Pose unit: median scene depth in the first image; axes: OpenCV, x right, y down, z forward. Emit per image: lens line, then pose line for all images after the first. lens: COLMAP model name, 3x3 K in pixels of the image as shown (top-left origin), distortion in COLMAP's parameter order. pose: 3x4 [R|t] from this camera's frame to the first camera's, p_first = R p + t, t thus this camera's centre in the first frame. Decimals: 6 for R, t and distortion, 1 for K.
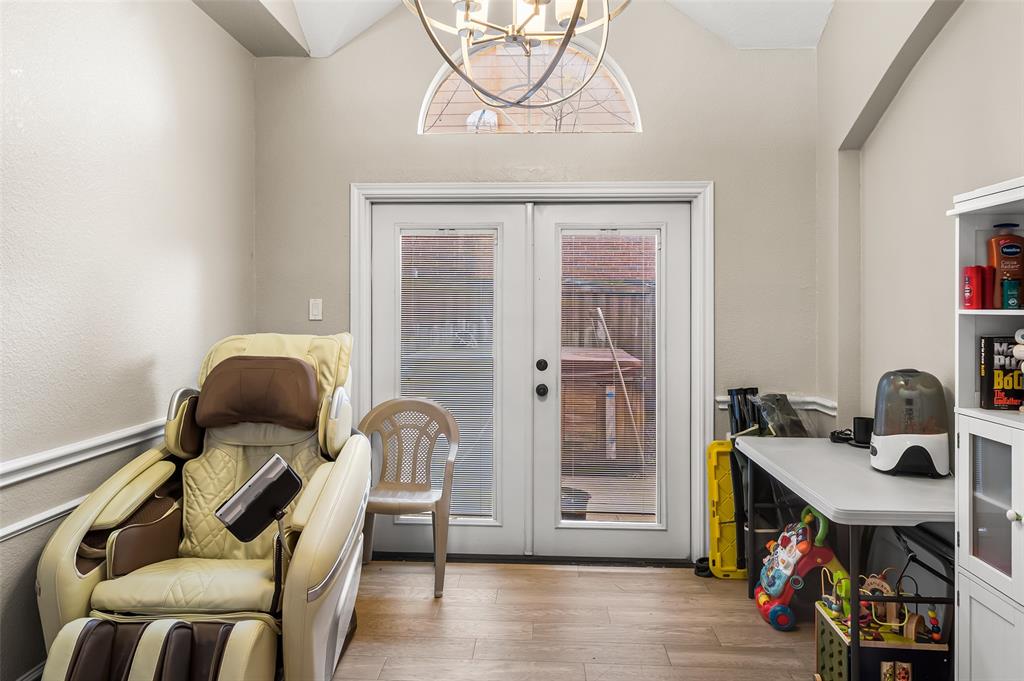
lens RADIAL K [[688.6, 0, 511.6], [0, 688.6, 310.3], [0, 0, 1]] dist [-0.001775, 0.001746]
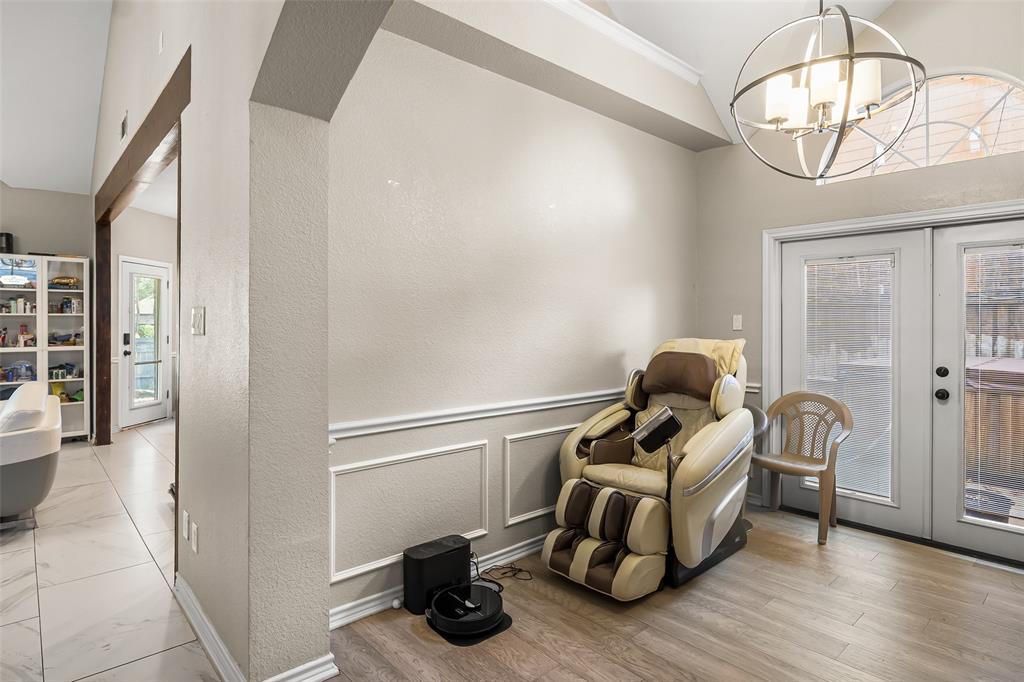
lens RADIAL K [[563.1, 0, 510.5], [0, 563.1, 325.3], [0, 0, 1]] dist [0.001968, 0.001279]
pose [[0.708706, -0.000085, -0.705504, 0.274597], [0.001813, 0.999997, 0.001701, 0.001787], [0.705501, -0.002484, 0.708704, -0.200549]]
